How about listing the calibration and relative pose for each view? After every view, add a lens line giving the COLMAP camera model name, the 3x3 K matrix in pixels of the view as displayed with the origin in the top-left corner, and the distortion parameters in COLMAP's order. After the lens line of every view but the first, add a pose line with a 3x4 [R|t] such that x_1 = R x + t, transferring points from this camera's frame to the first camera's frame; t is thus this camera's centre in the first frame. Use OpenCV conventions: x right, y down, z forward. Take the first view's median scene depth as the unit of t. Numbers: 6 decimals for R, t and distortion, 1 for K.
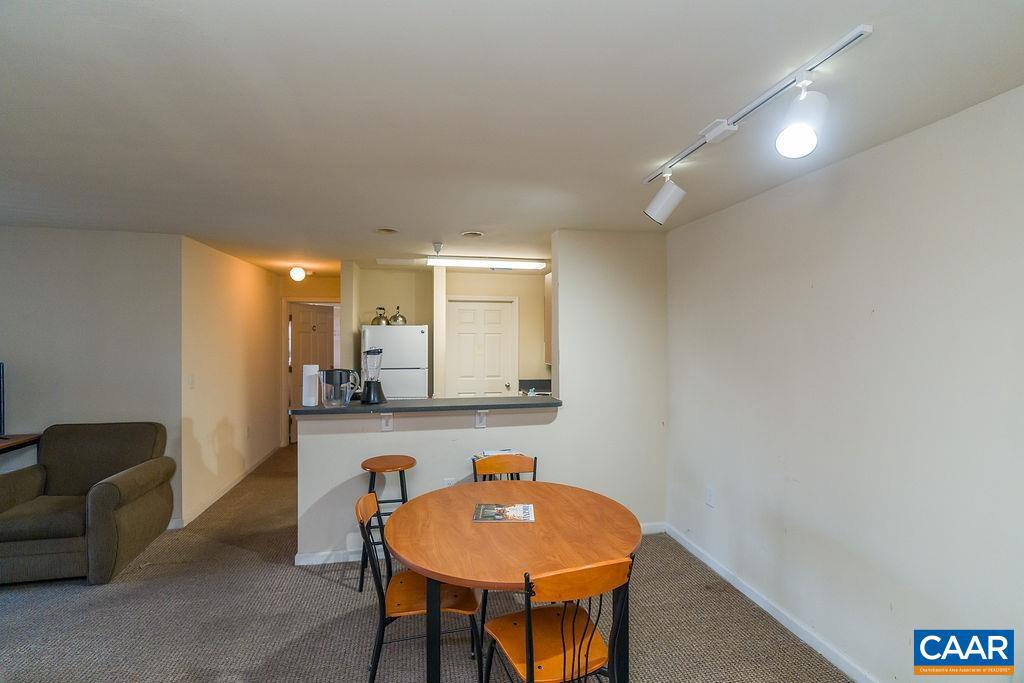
lens RADIAL K [[461.4, 0, 515.2], [0, 461.4, 336.0], [0, 0, 1]] dist [-0.016817, 0.005132]
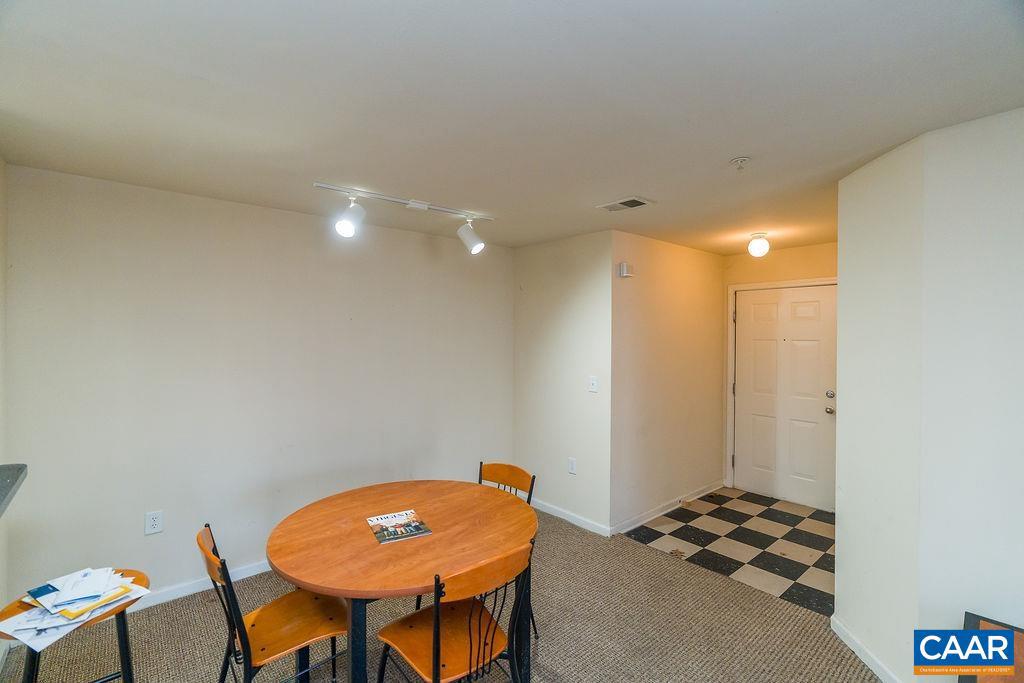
lens RADIAL K [[461.4, 0, 510.9], [0, 461.4, 339.4], [0, 0, 1]] dist [-0.016817, 0.005132]
pose [[-0.477123, -0.009602, 0.878784, -0.377909], [-0.004405, 0.999954, 0.008535, 0.003157], [-0.878826, 0.000201, -0.477143, 0.506915]]
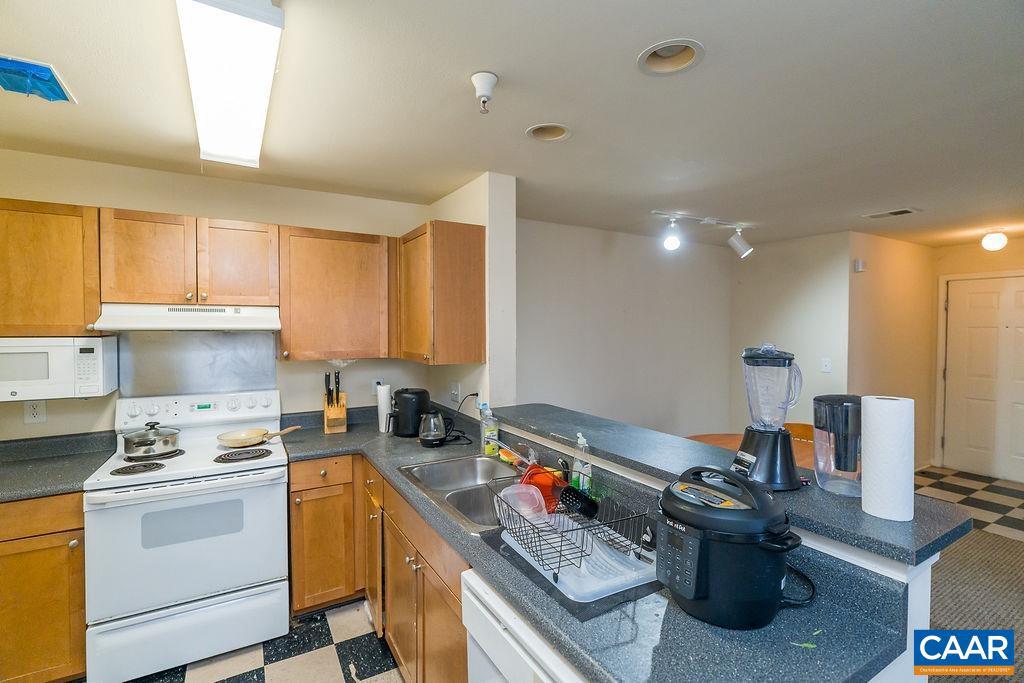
lens RADIAL K [[461.4, 0, 506.2], [0, 461.4, 337.5], [0, 0, 1]] dist [-0.016817, 0.005132]
pose [[-0.307757, -0.026841, 0.951086, -0.414048], [-0.000764, 0.999609, 0.027963, 0.005322], [-0.951465, 0.007880, -0.307657, 0.853792]]
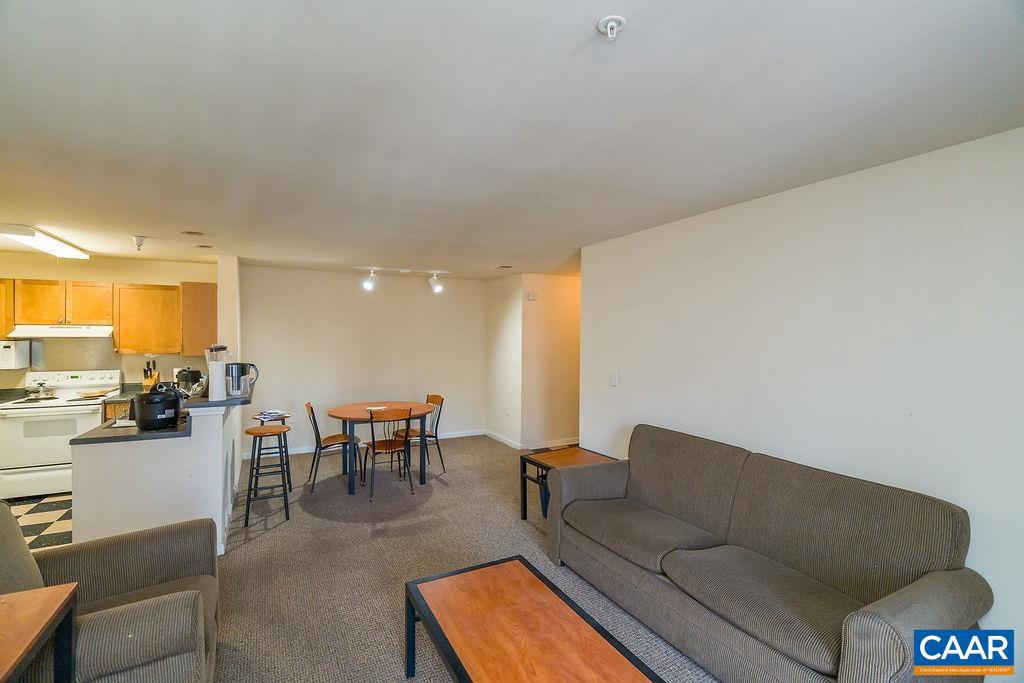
lens RADIAL K [[461.4, 0, 508.3], [0, 461.4, 340.4], [0, 0, 1]] dist [-0.016817, 0.005132]
pose [[-0.267248, -0.014231, 0.963523, -0.995174], [-0.002570, 0.999898, 0.014056, 0.001715], [-0.963624, 0.001280, -0.267258, 0.399767]]
